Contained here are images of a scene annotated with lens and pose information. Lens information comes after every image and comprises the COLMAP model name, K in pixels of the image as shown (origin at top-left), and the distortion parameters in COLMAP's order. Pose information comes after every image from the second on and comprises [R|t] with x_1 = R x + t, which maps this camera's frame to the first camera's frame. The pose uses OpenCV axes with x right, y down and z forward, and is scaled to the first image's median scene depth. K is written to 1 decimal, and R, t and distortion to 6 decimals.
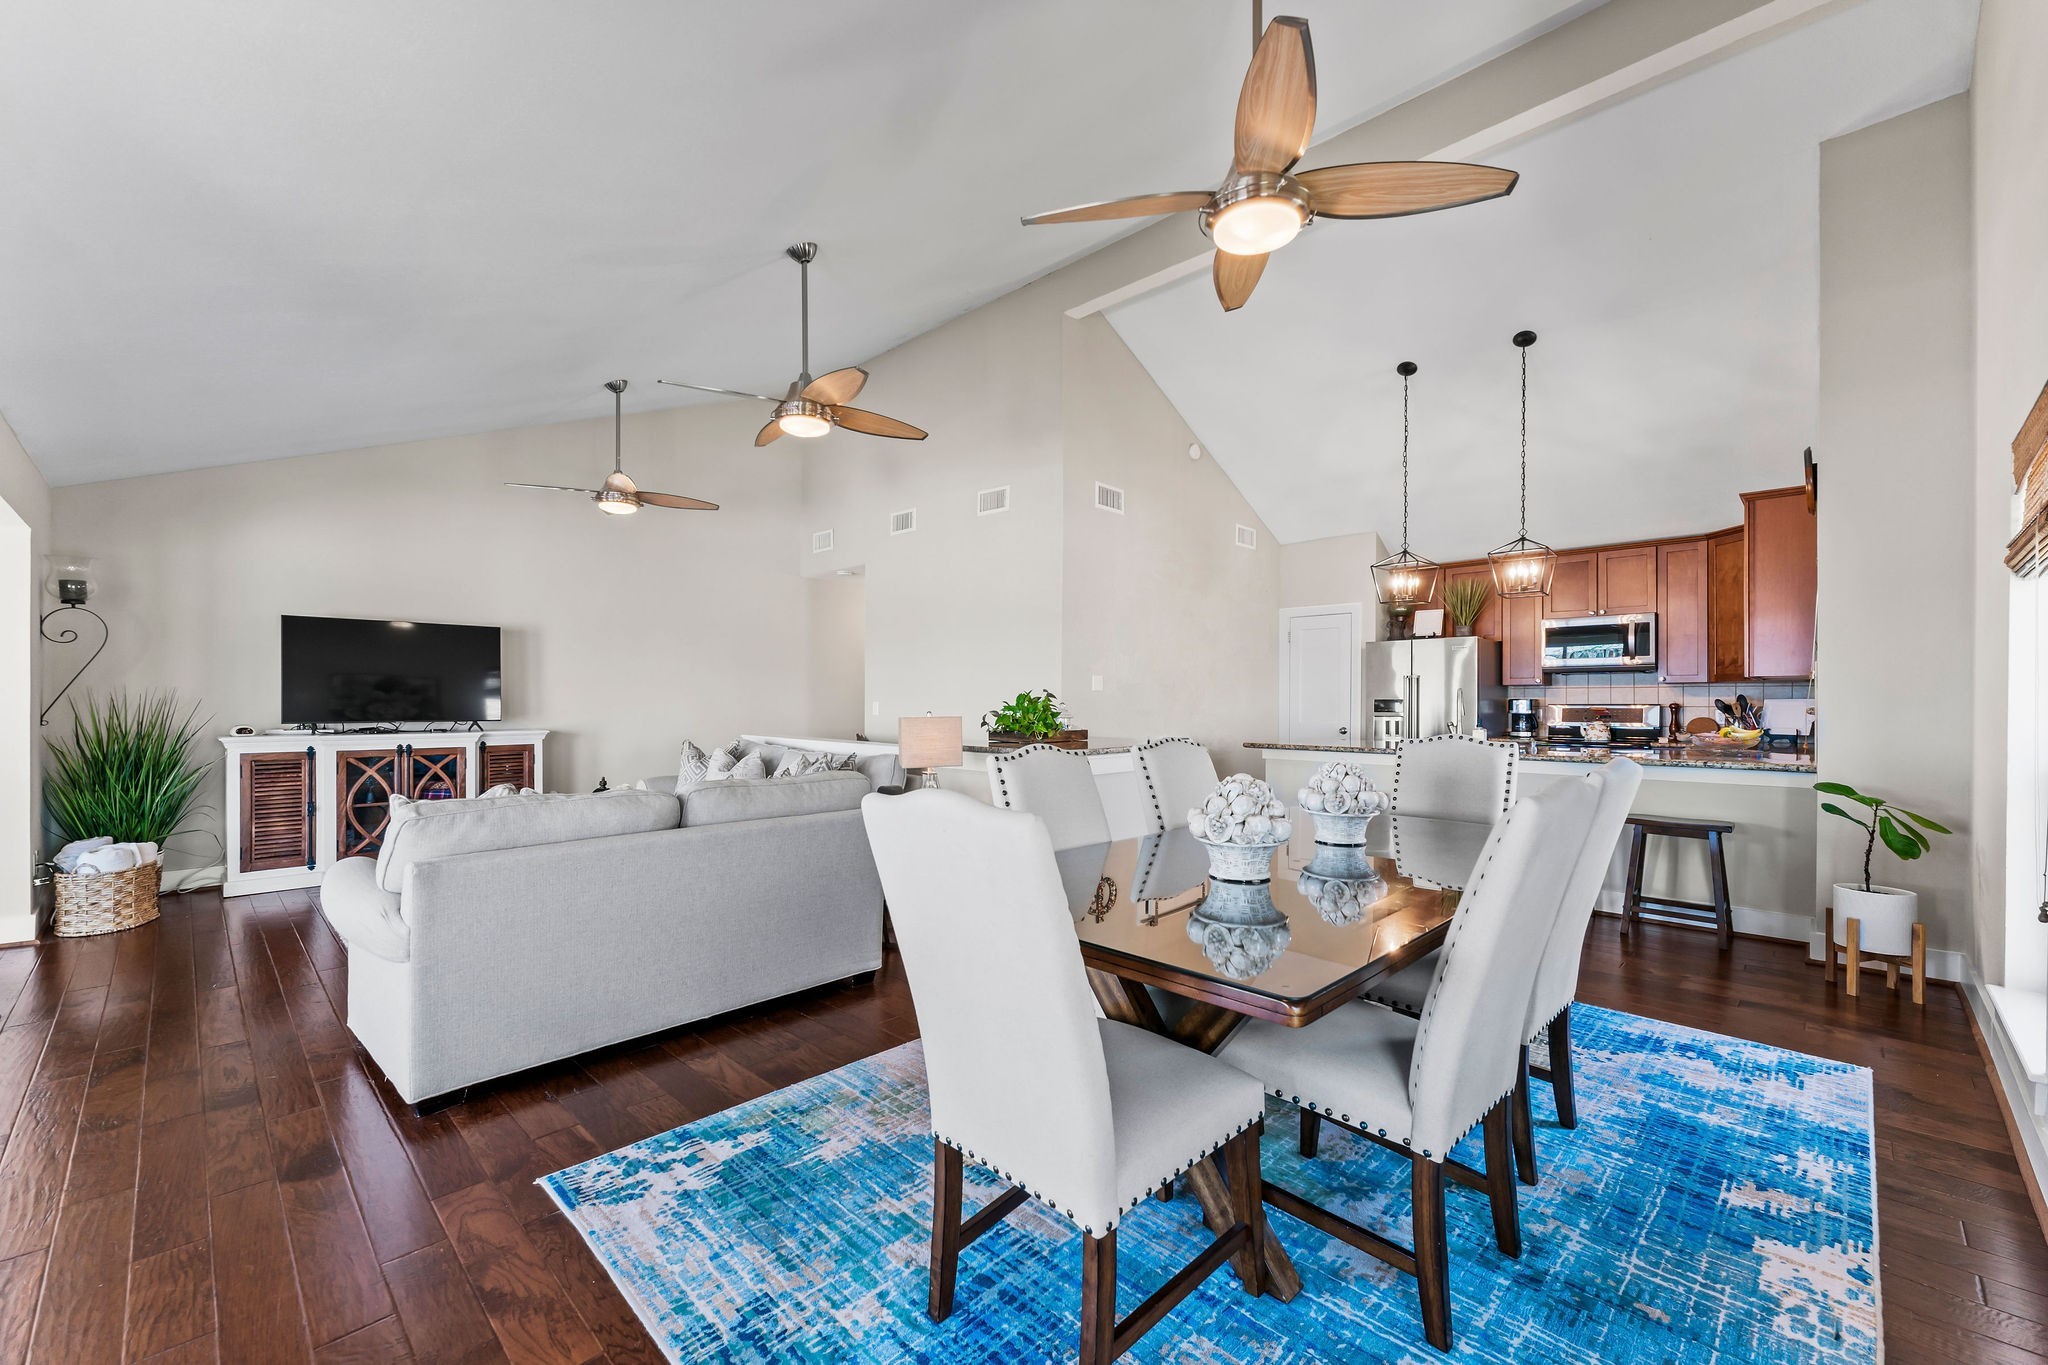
lens RADIAL K [[831.5, 0, 1018.7], [0, 831.5, 699.2], [0, 0, 1]] dist [0.002492, 0.000195]
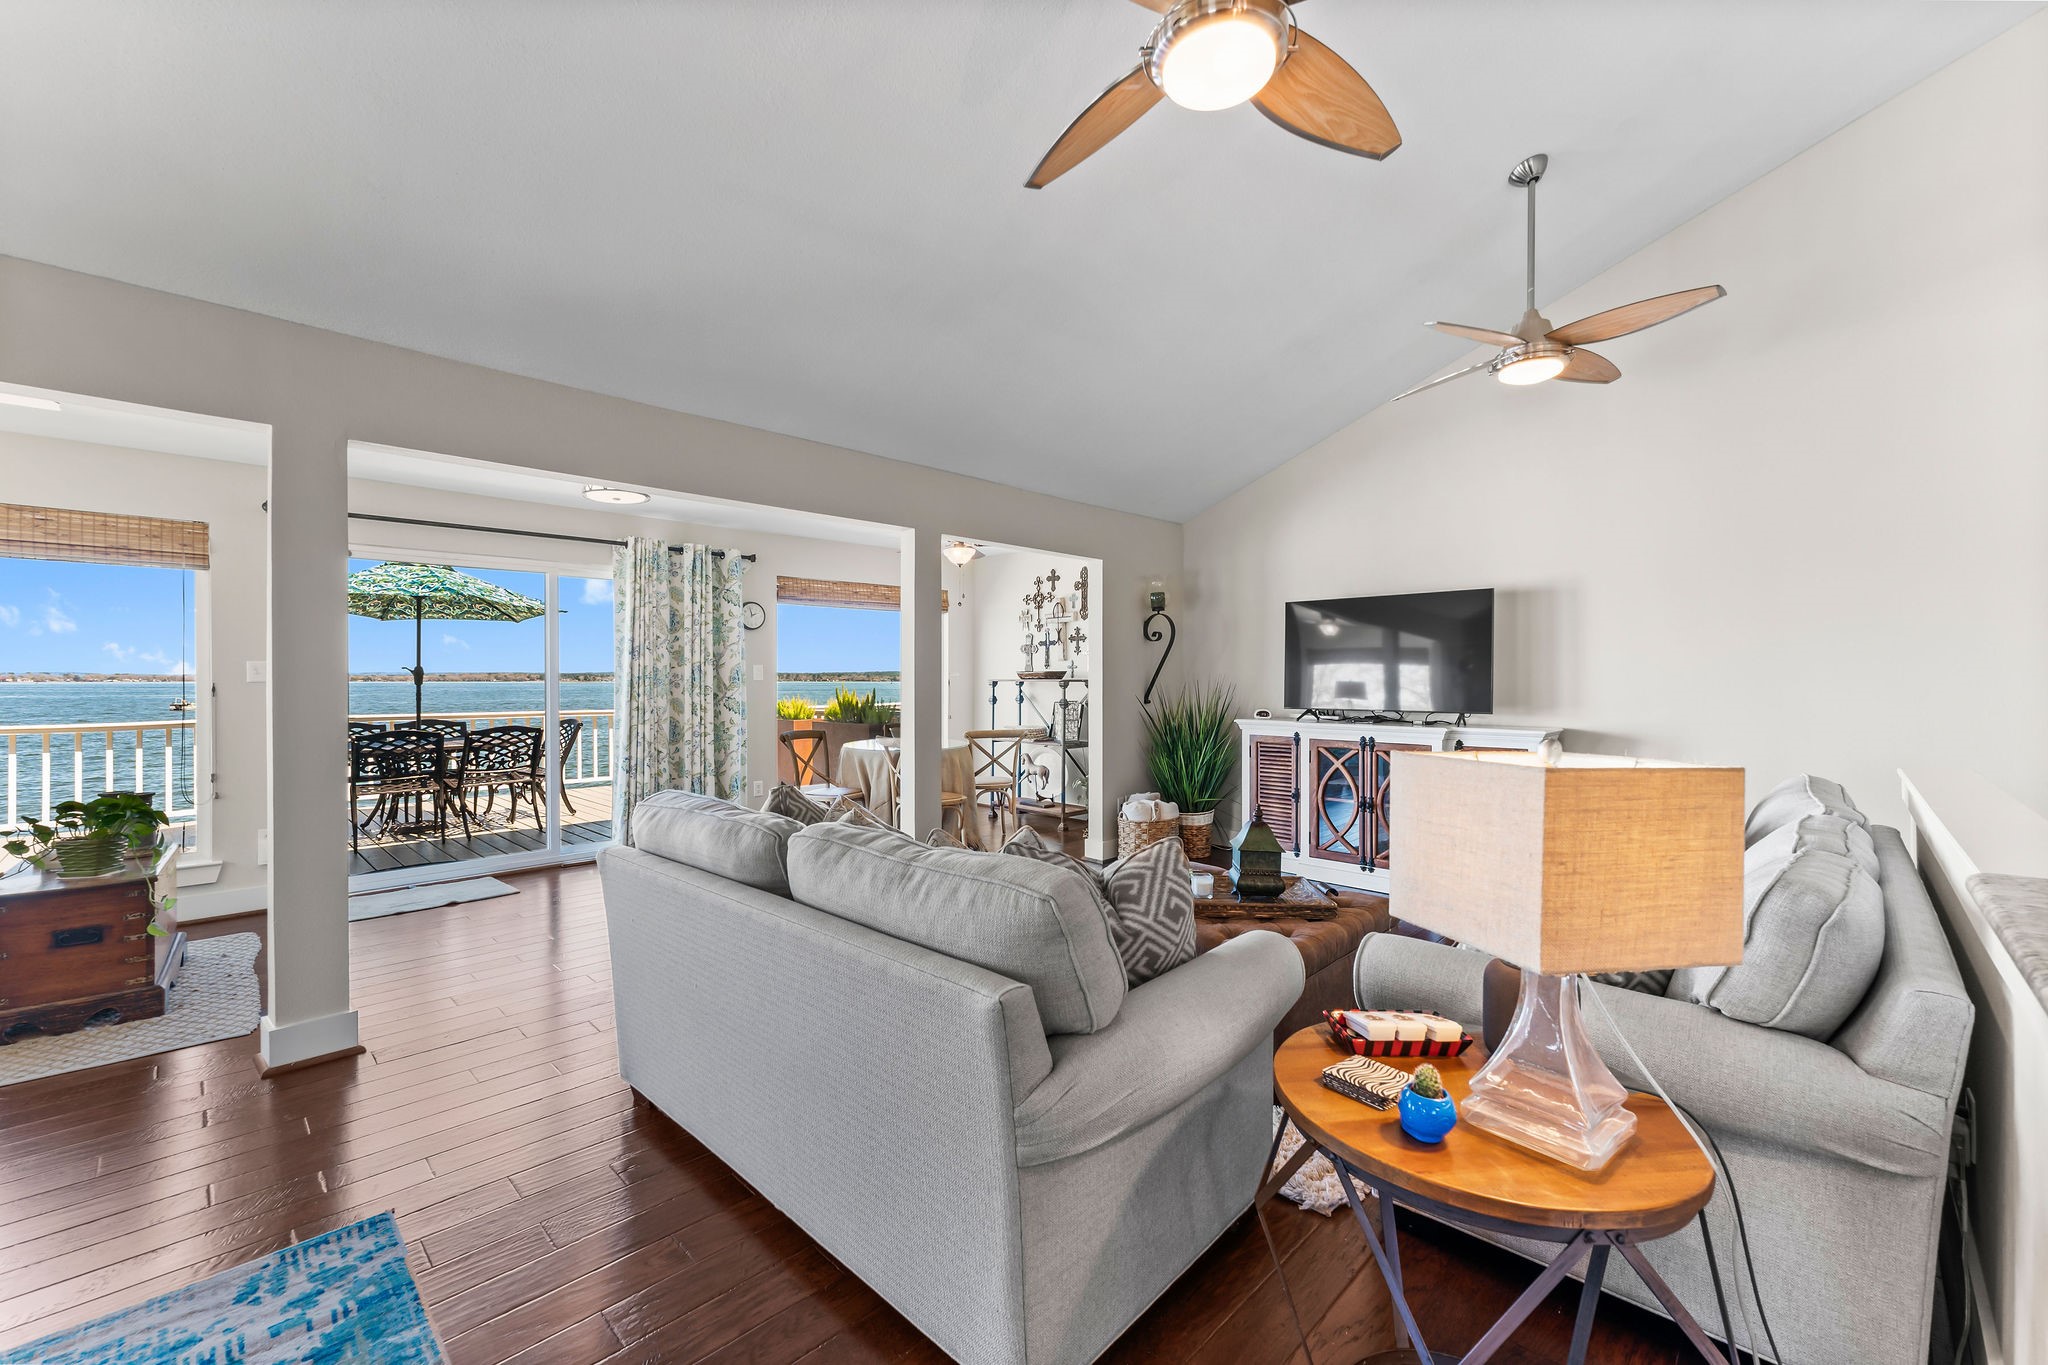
lens RADIAL K [[818.5, 0, 1012.5], [0, 818.5, 670.3], [0, 0, 1]] dist [-0.003009, -0.001288]
pose [[-0.008022, -0.013402, -0.999878, 0.132677], [-0.002903, 0.999906, -0.013379, -0.003059], [0.999964, 0.002796, -0.008061, 0.688033]]
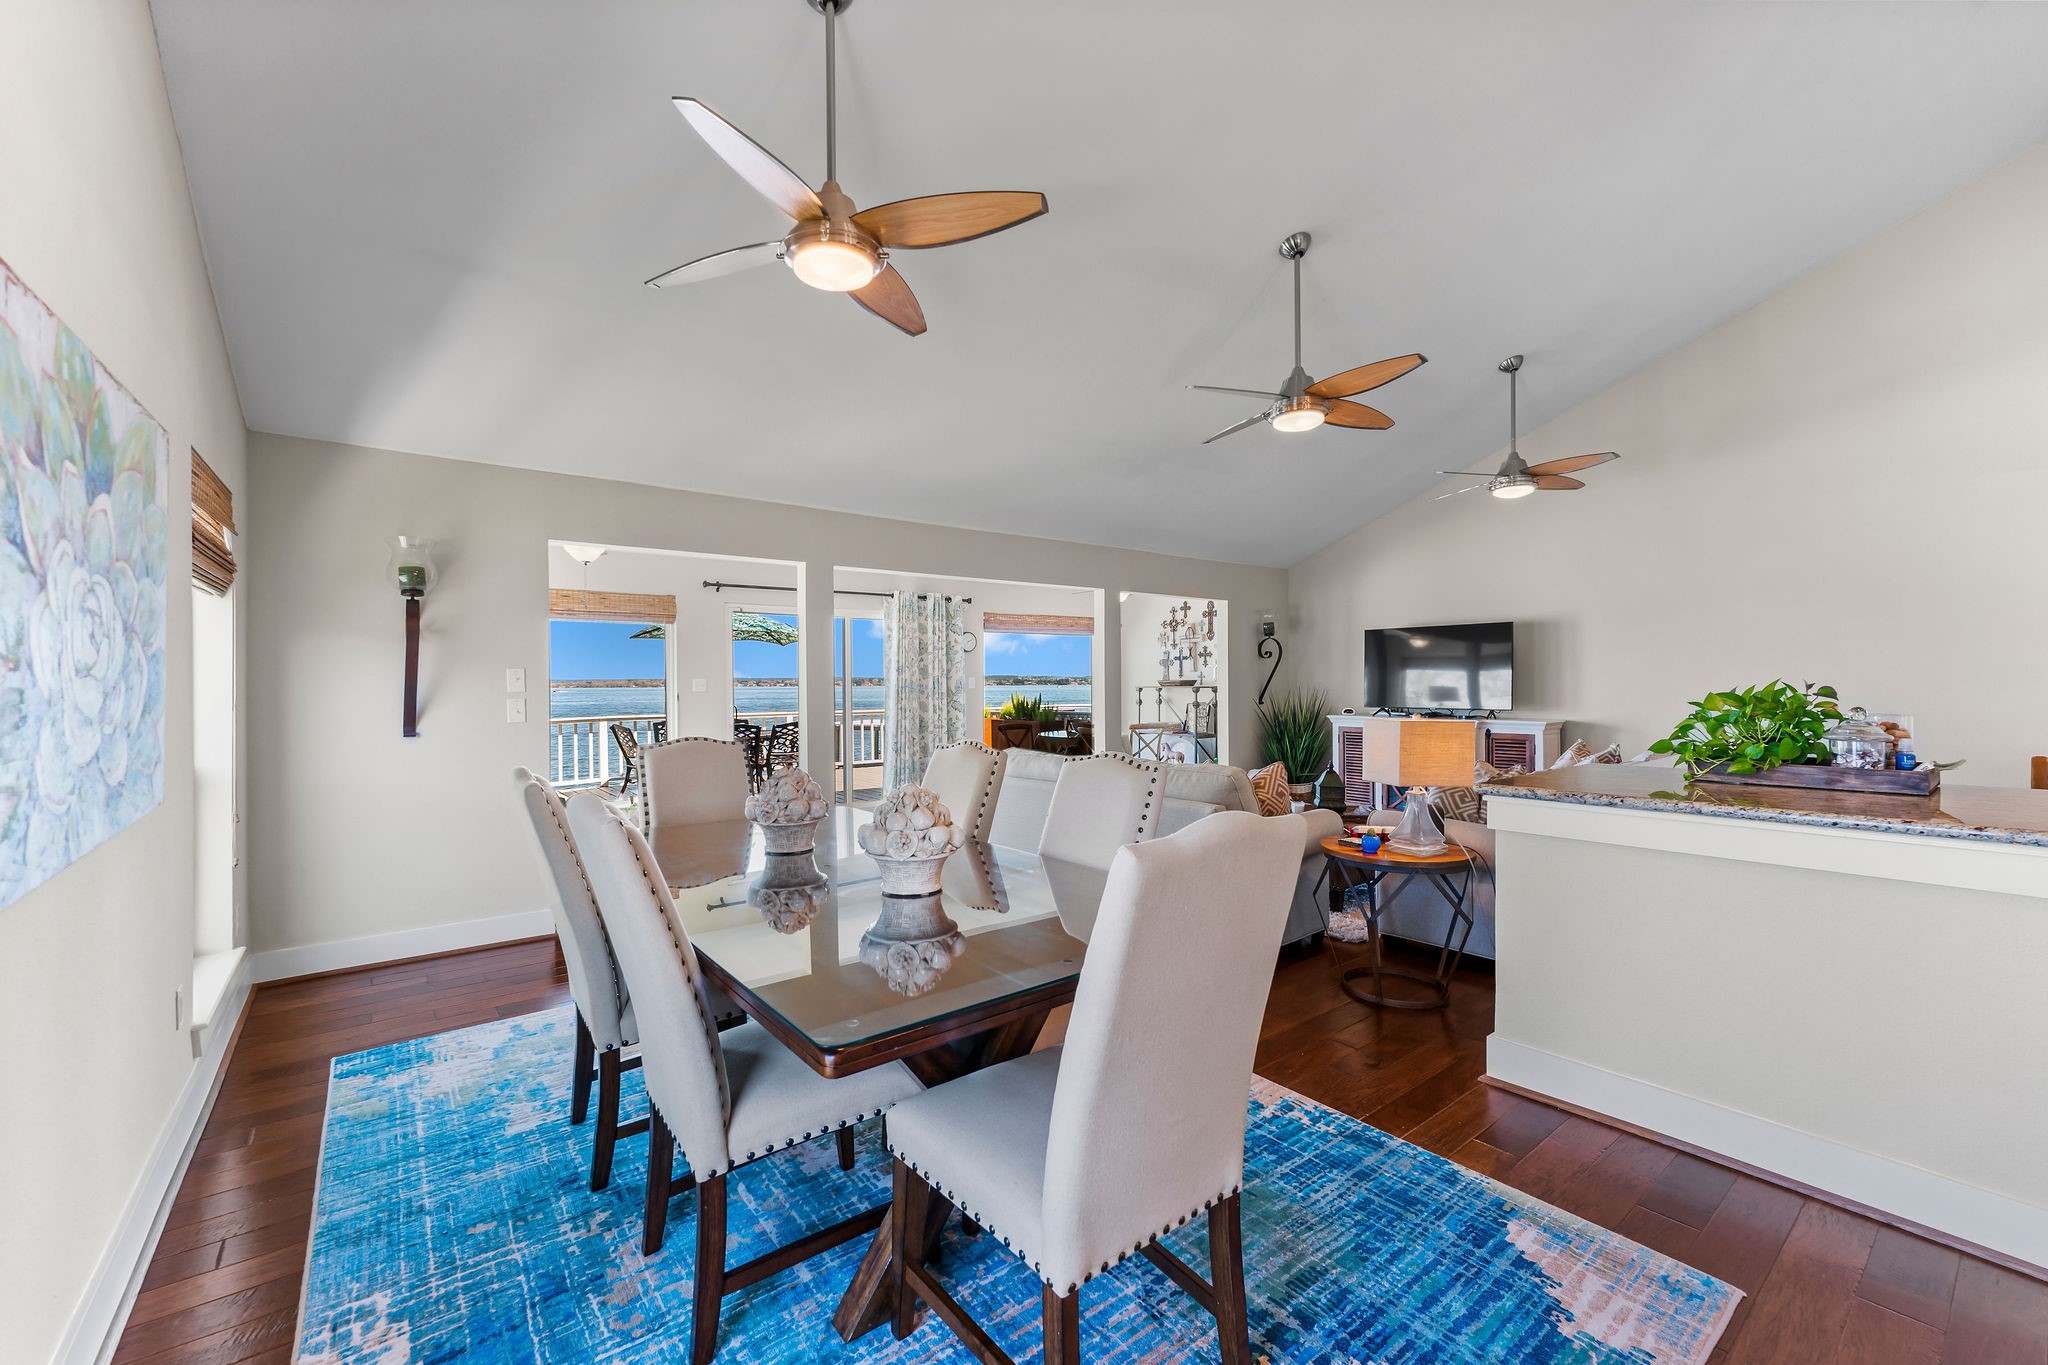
lens RADIAL K [[818.5, 0, 1017.7], [0, 818.5, 681.0], [0, 0, 1]] dist [-0.003009, -0.001288]
pose [[-0.126539, -0.004137, -0.991953, 0.578404], [0.002699, 0.999986, -0.004515, -0.010509], [0.991958, -0.003249, -0.126526, 0.606698]]
